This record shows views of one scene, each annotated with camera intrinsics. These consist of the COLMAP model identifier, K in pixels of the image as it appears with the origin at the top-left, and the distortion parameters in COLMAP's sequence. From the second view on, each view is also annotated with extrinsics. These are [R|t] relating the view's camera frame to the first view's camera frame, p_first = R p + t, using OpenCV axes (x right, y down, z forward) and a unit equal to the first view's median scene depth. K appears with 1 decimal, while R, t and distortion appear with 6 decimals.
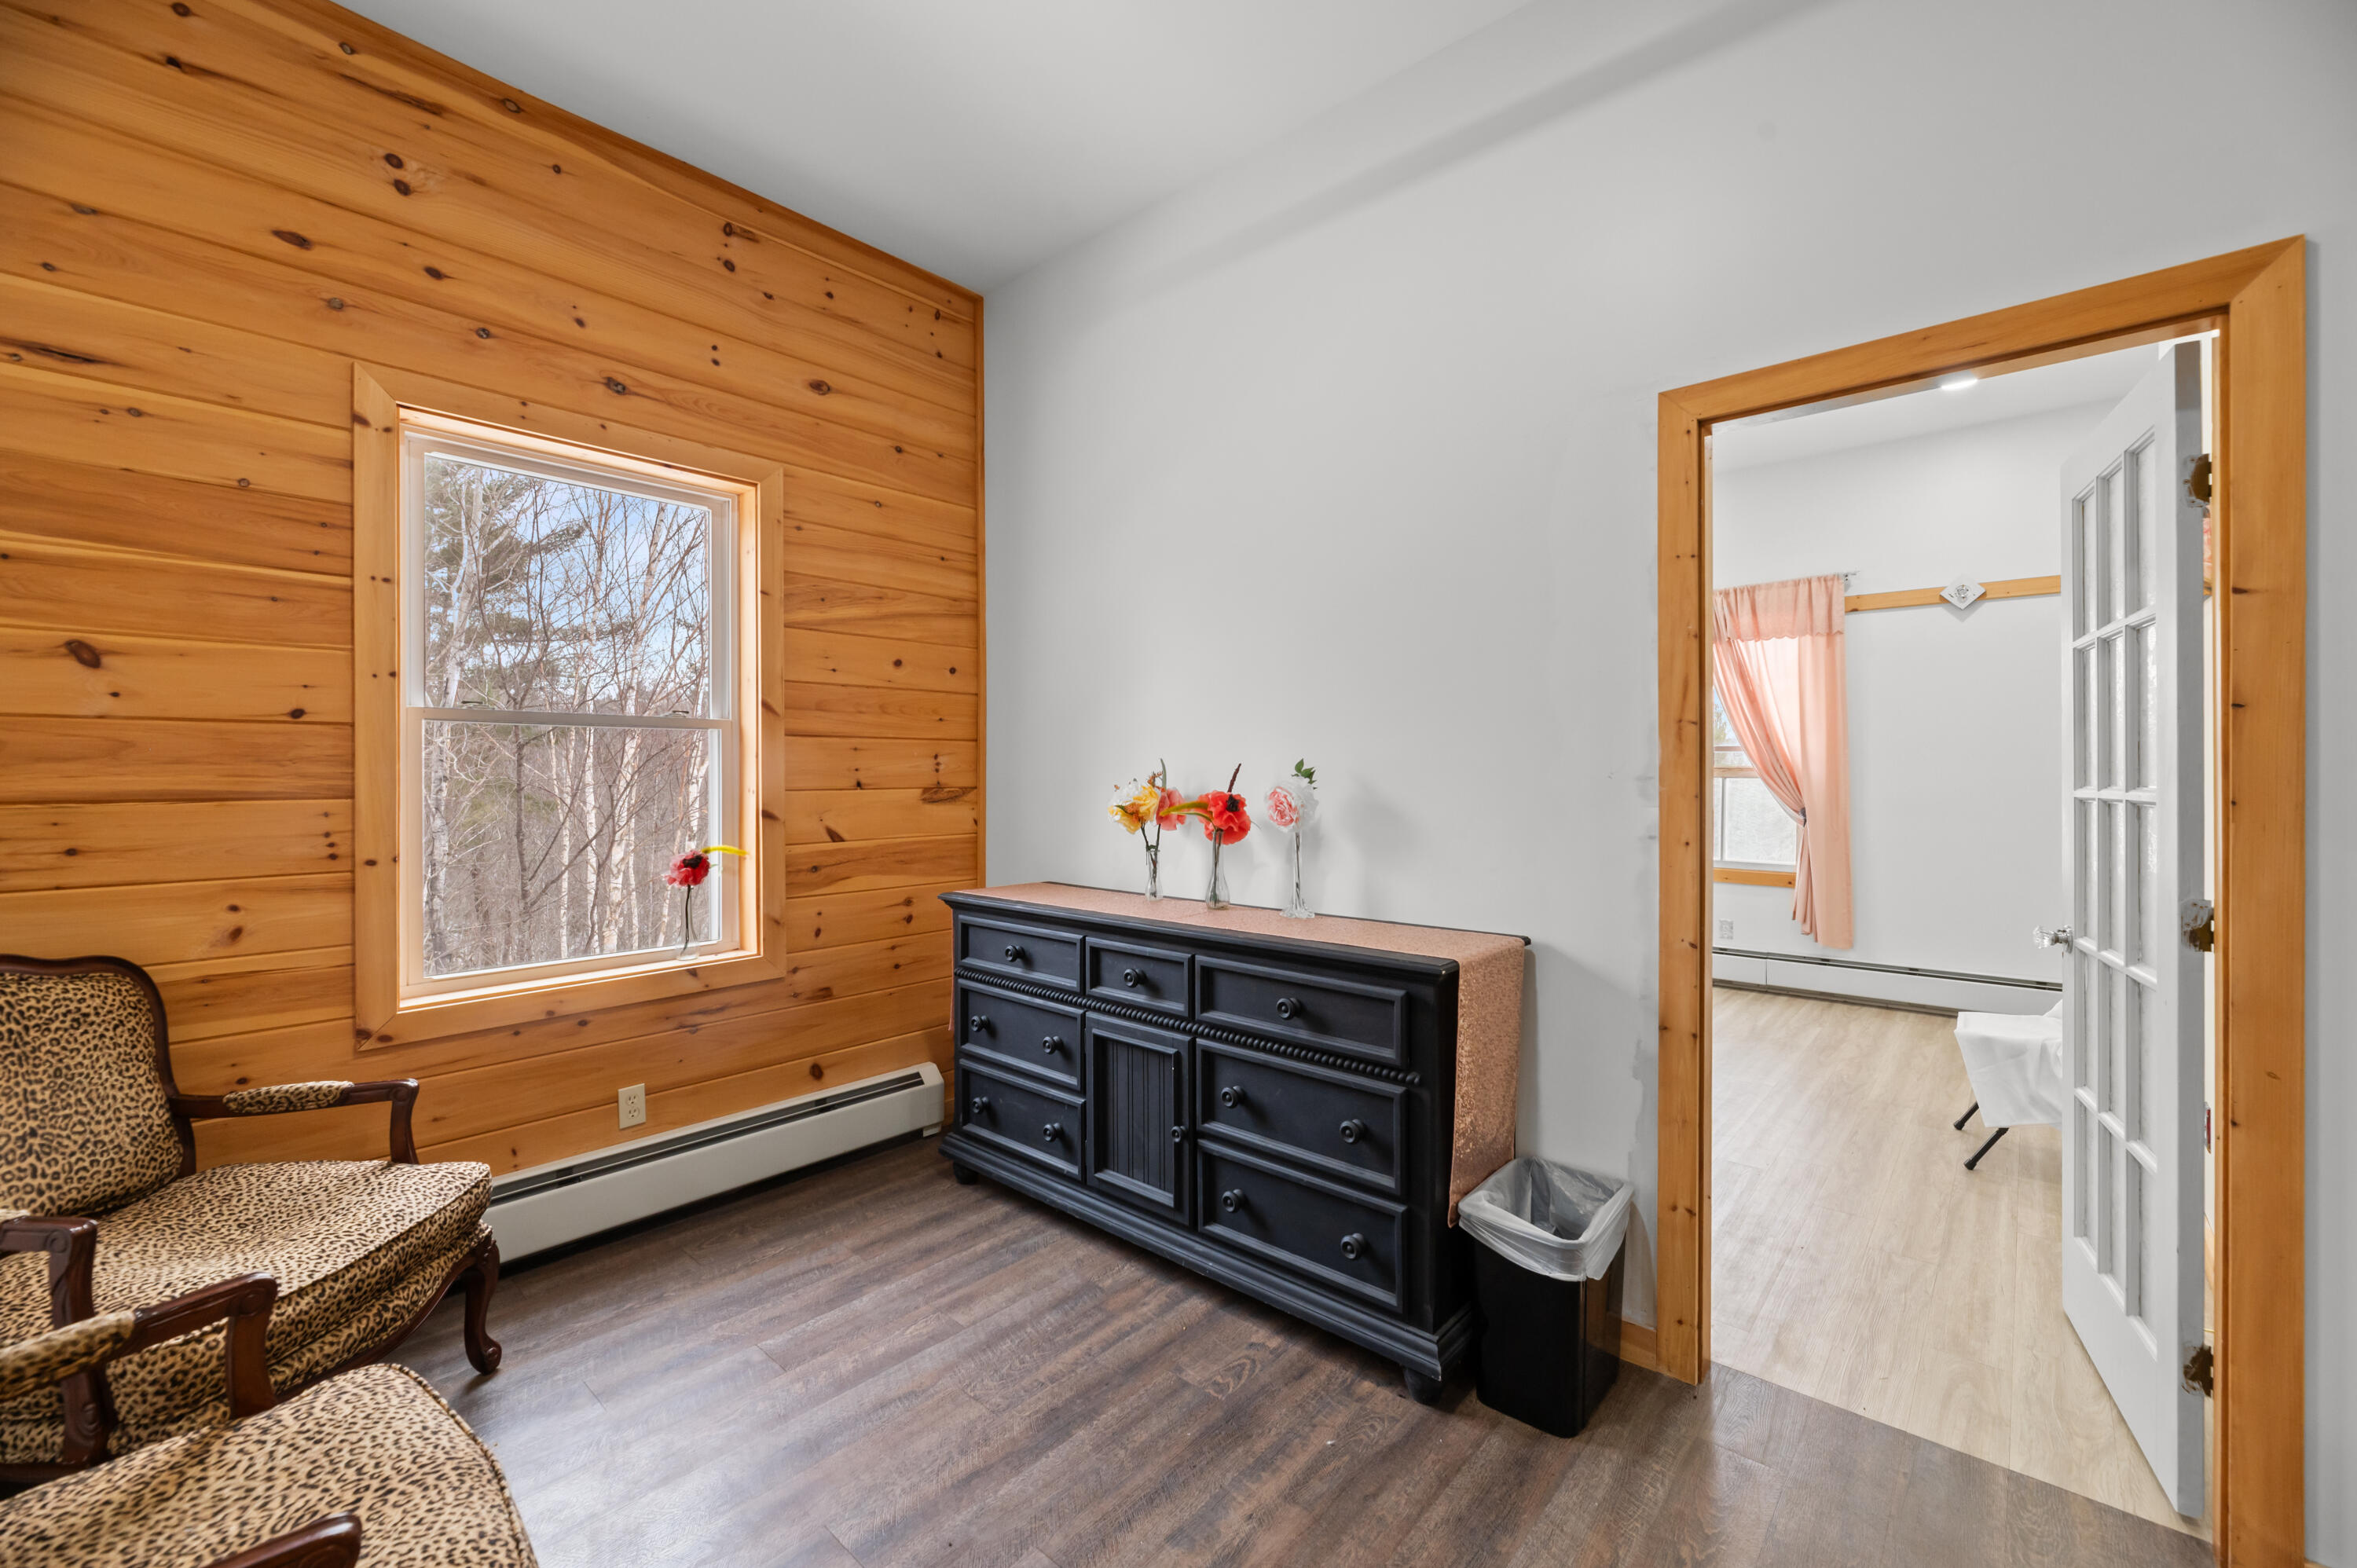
lens RADIAL K [[954.1, 0, 1184.4], [0, 954.1, 776.5], [0, 0, 1]] dist [0.000373, 0.000218]
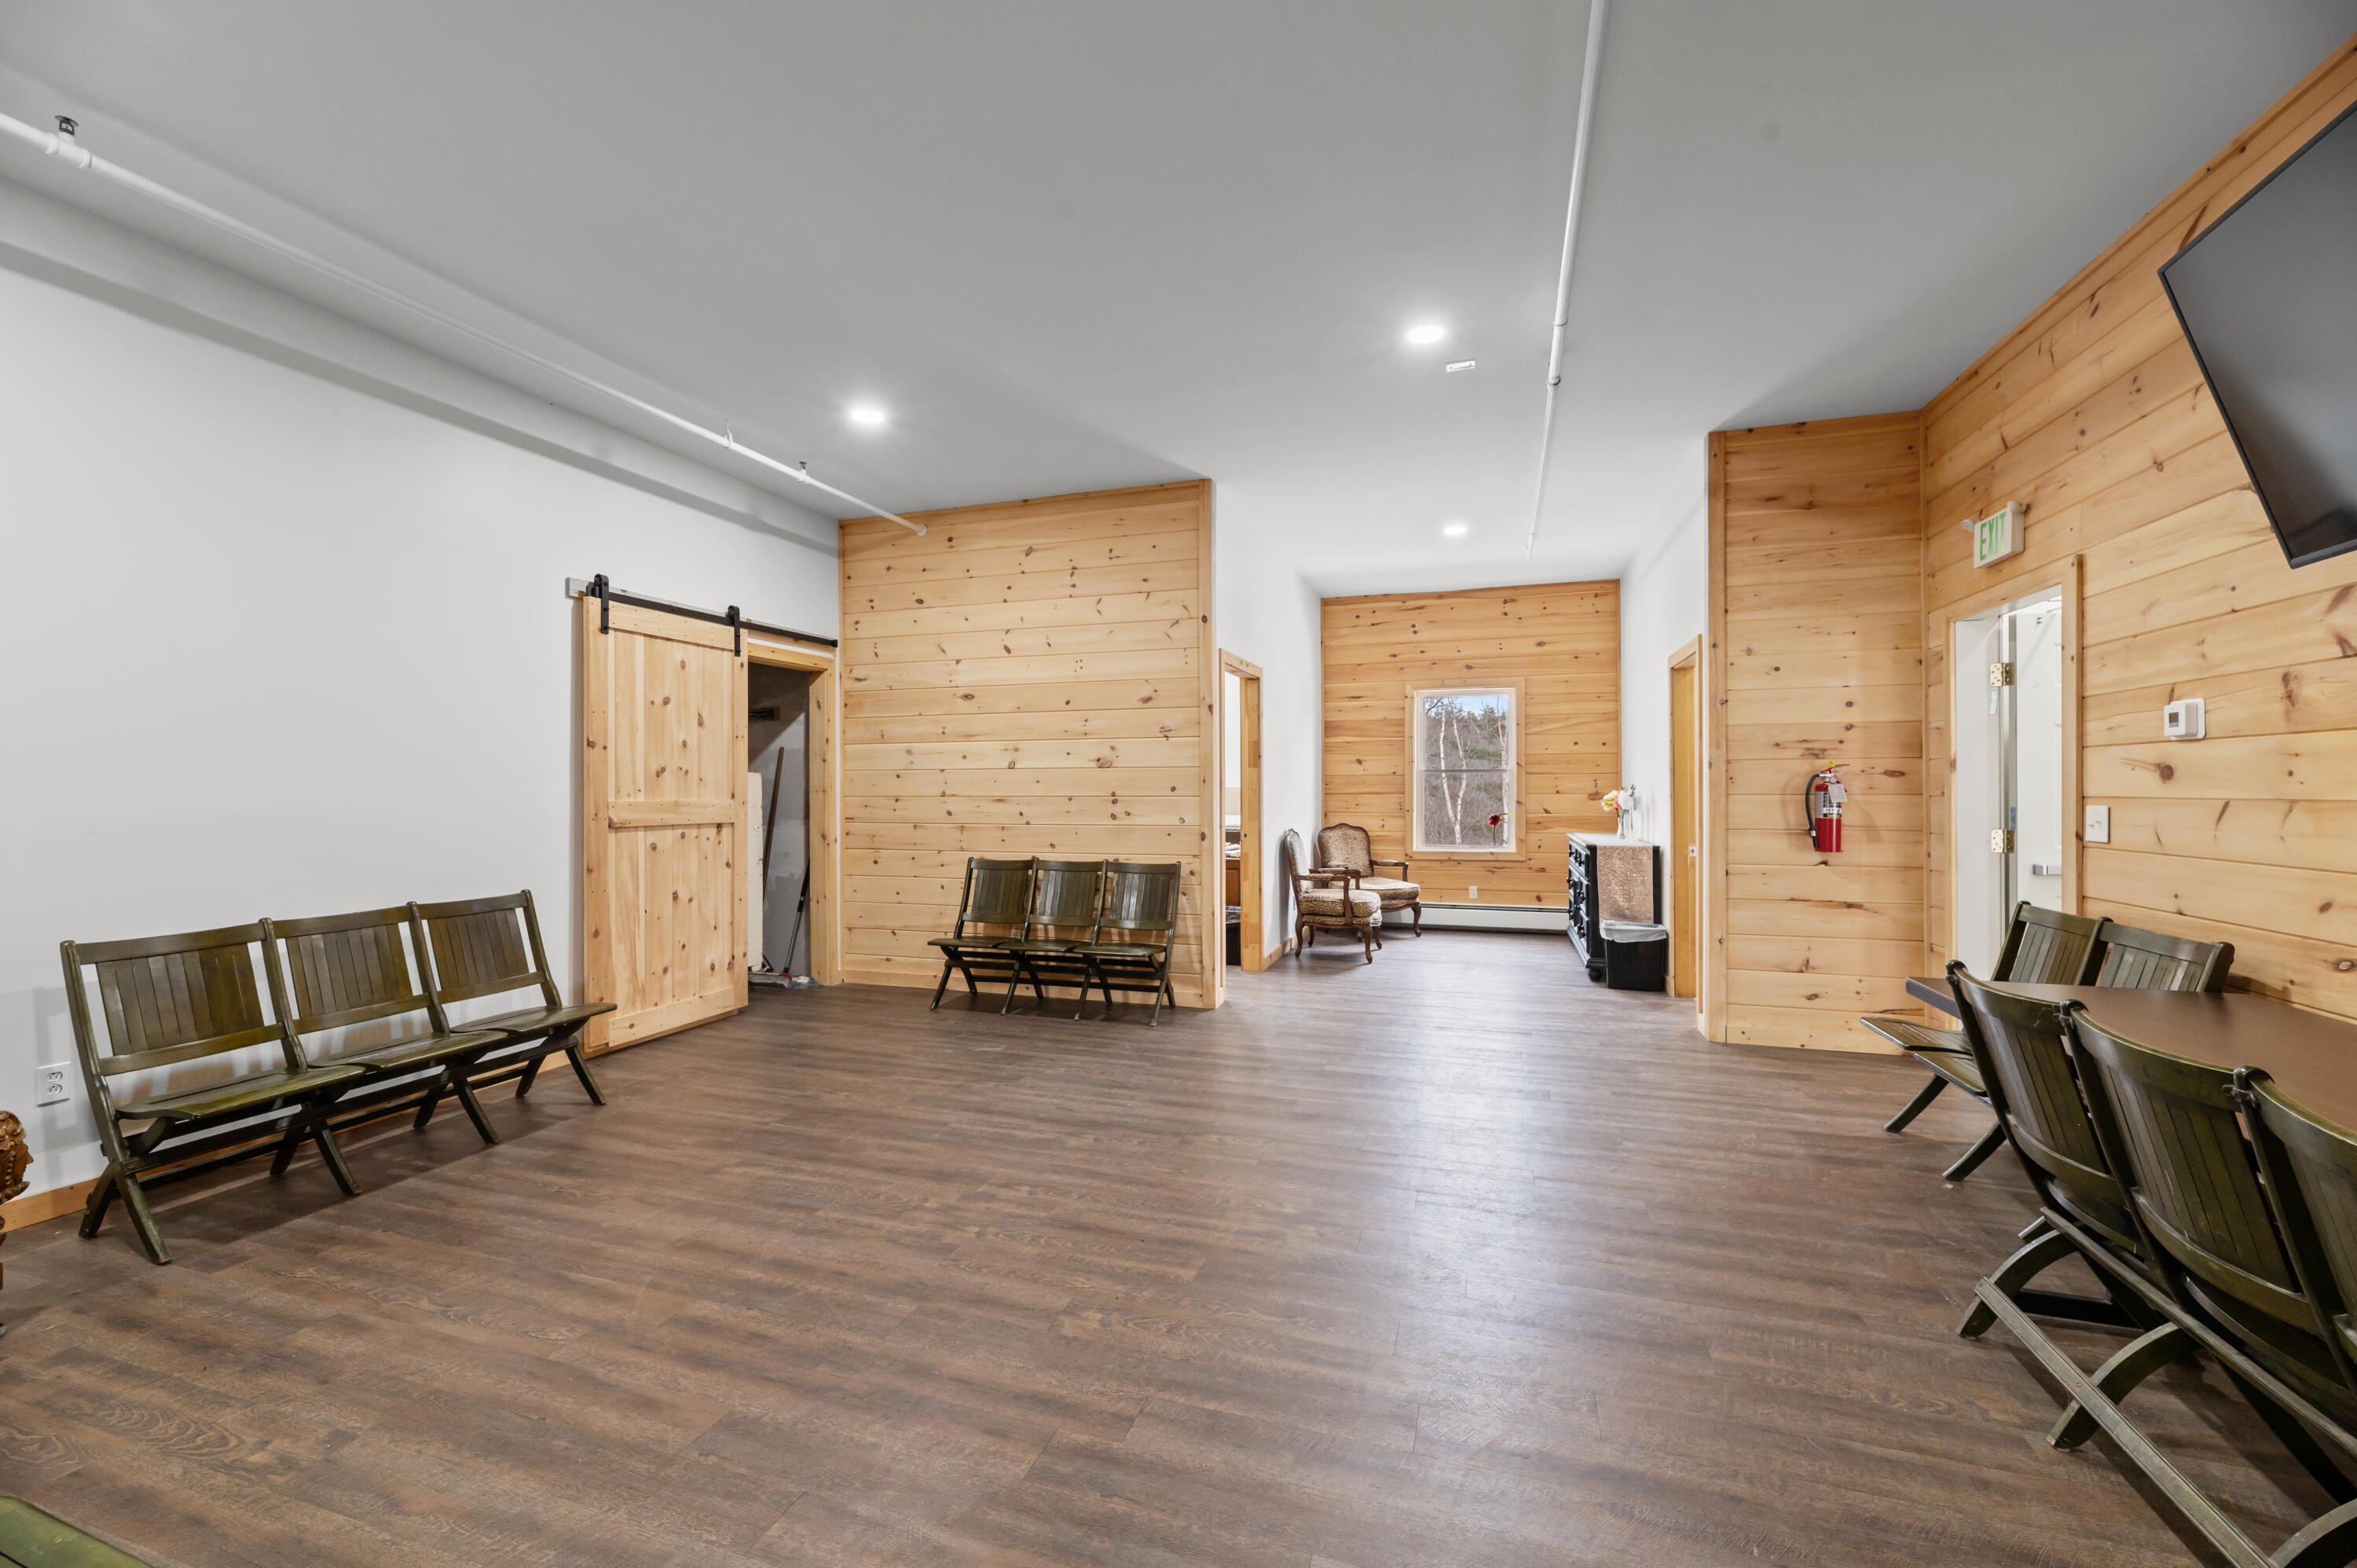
lens RADIAL K [[954.1, 0, 1174.4], [0, 954.1, 787.2], [0, 0, 1]] dist [0.000373, 0.000218]
pose [[0.394689, 0.000292, -0.918815, 1.718462], [-0.003148, 0.999995, -0.001034, 0.001336], [0.918809, 0.003300, 0.394688, -1.030100]]
